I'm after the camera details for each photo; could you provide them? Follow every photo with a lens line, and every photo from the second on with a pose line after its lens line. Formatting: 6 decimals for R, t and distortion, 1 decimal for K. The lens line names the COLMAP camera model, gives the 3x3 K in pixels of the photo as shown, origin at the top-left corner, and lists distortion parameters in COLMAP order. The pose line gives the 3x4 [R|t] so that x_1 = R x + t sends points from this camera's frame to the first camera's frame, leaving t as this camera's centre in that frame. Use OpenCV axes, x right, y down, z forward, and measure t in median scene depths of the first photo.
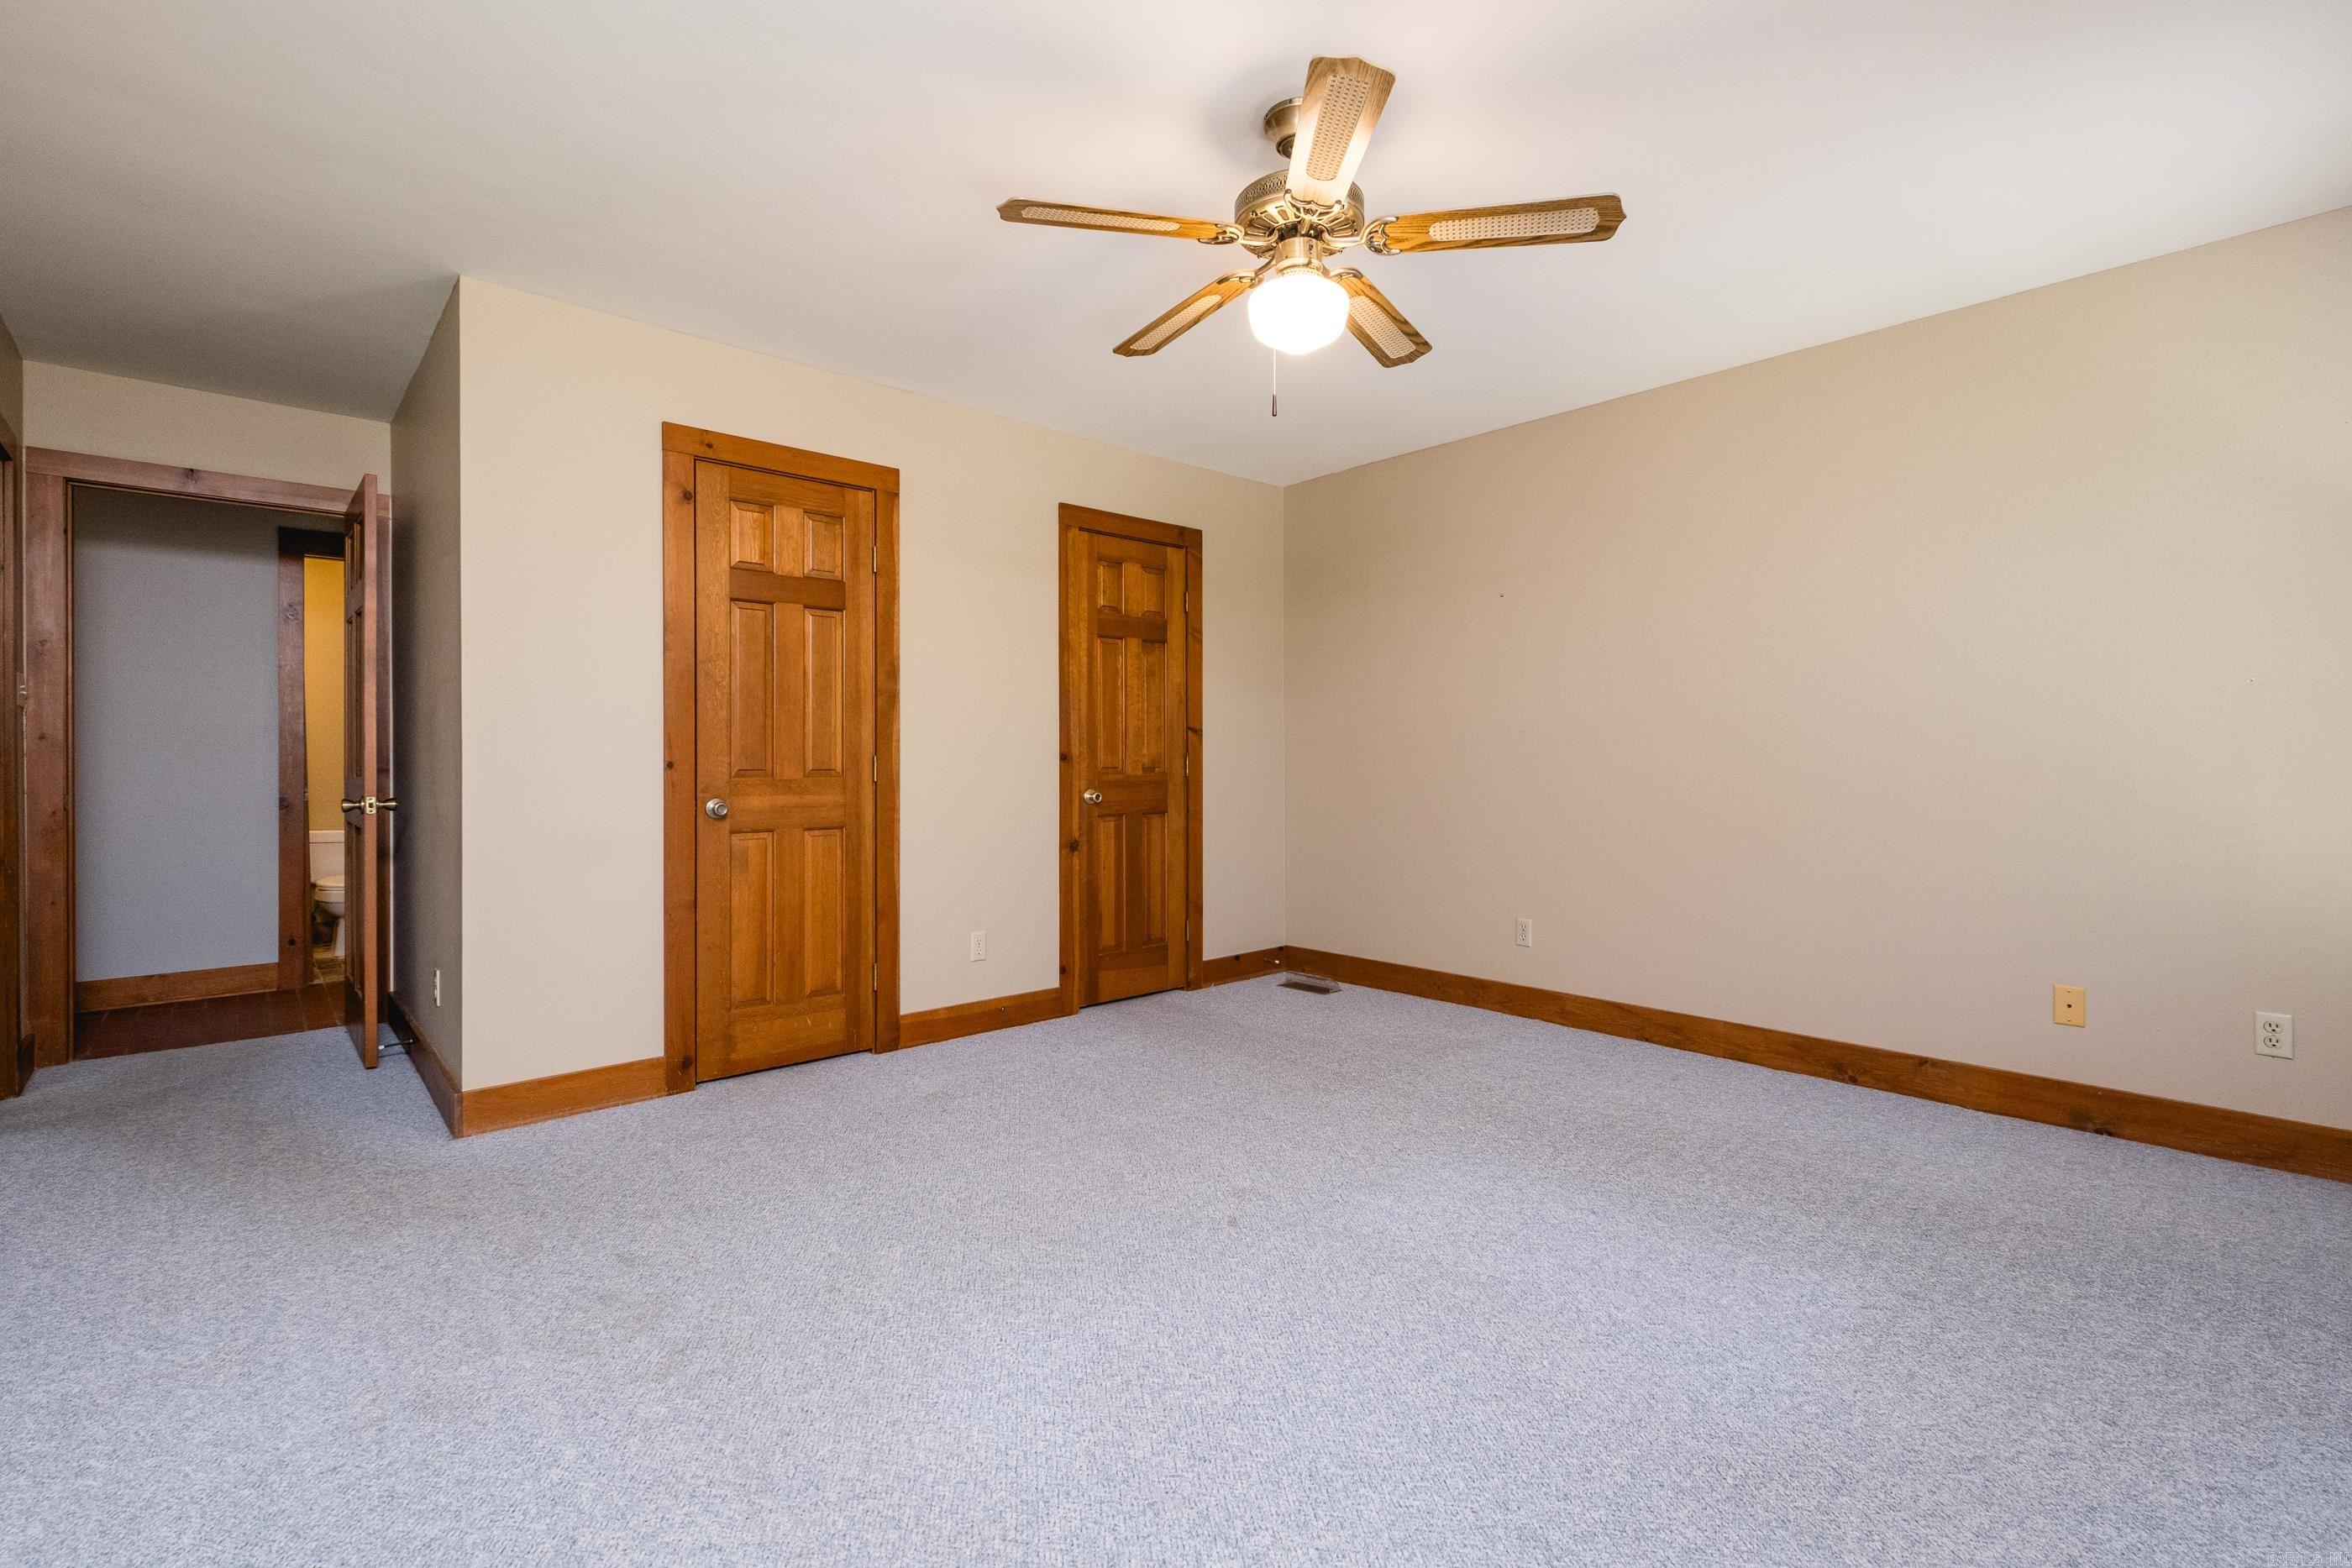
lens RADIAL K [[1015.3, 0, 1162.3], [0, 1015.3, 783.7], [0, 0, 1]] dist [0.008381, -0.005638]
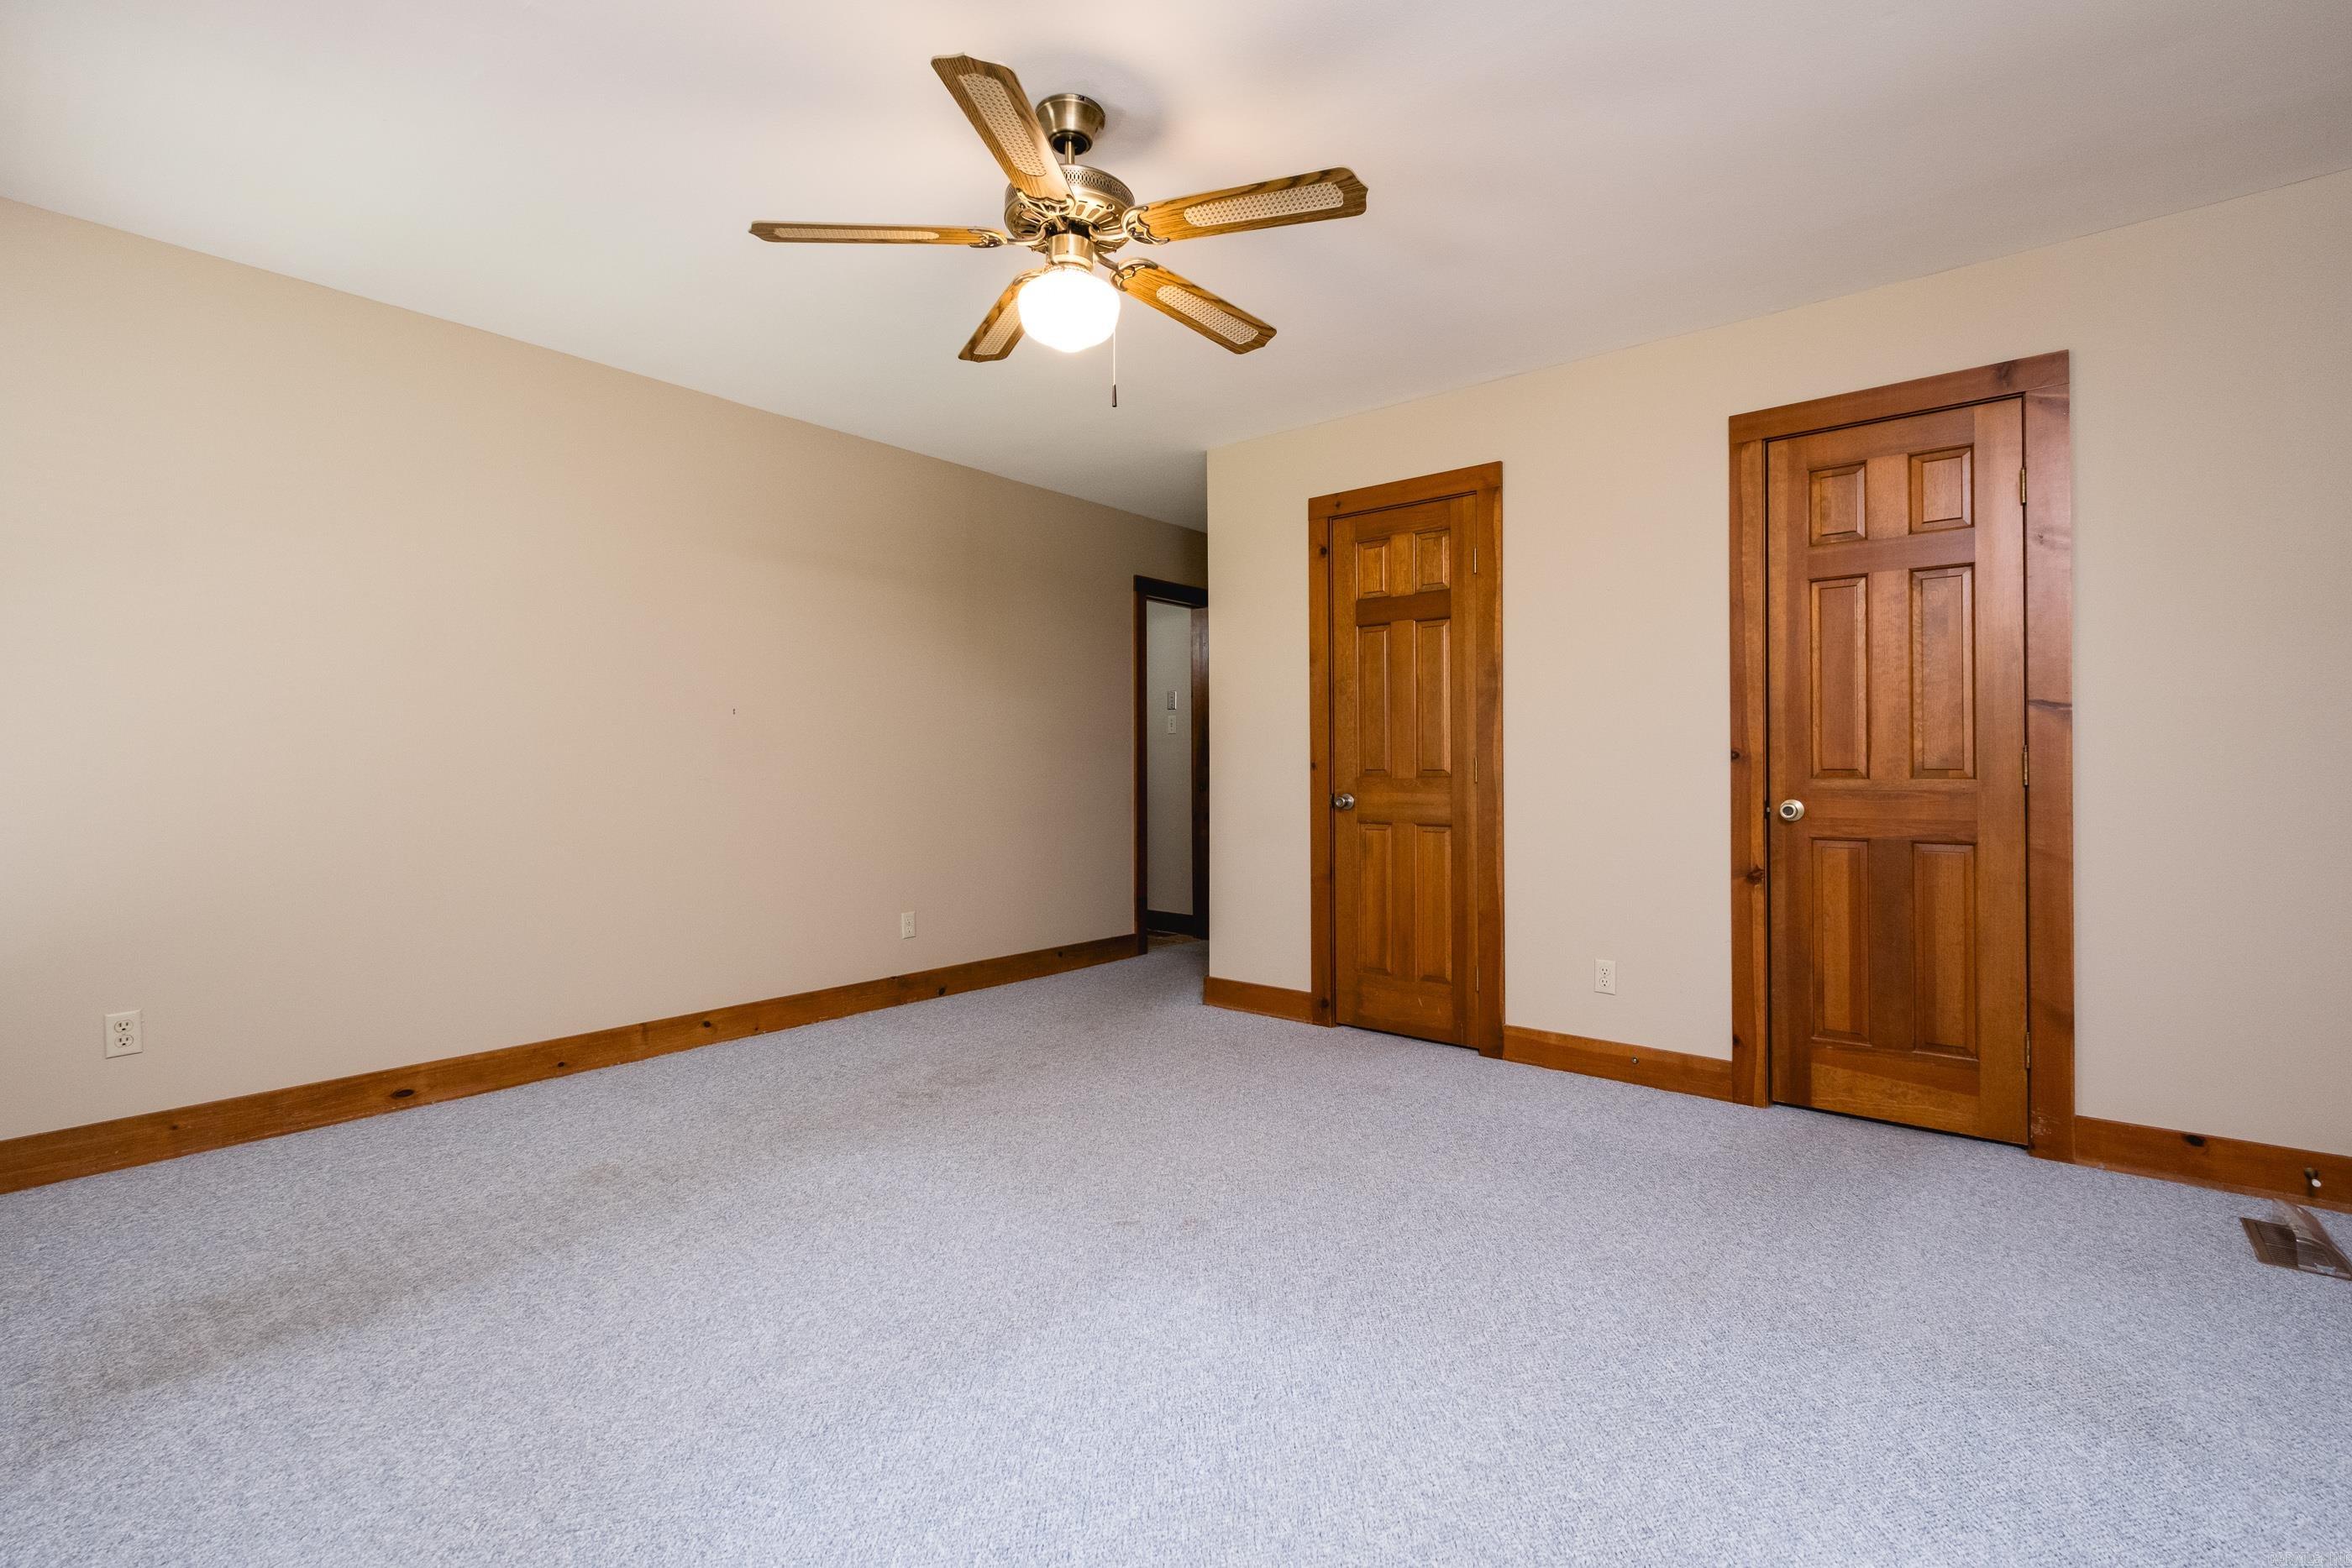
lens RADIAL K [[1015.3, 0, 1188.3], [0, 1015.3, 779.5], [0, 0, 1]] dist [0.008381, -0.005638]
pose [[0.187155, 0.011762, -0.982260, 0.658529], [-0.020073, 0.999765, 0.008147, -0.007207], [0.982125, 0.018192, 0.187347, 0.541795]]
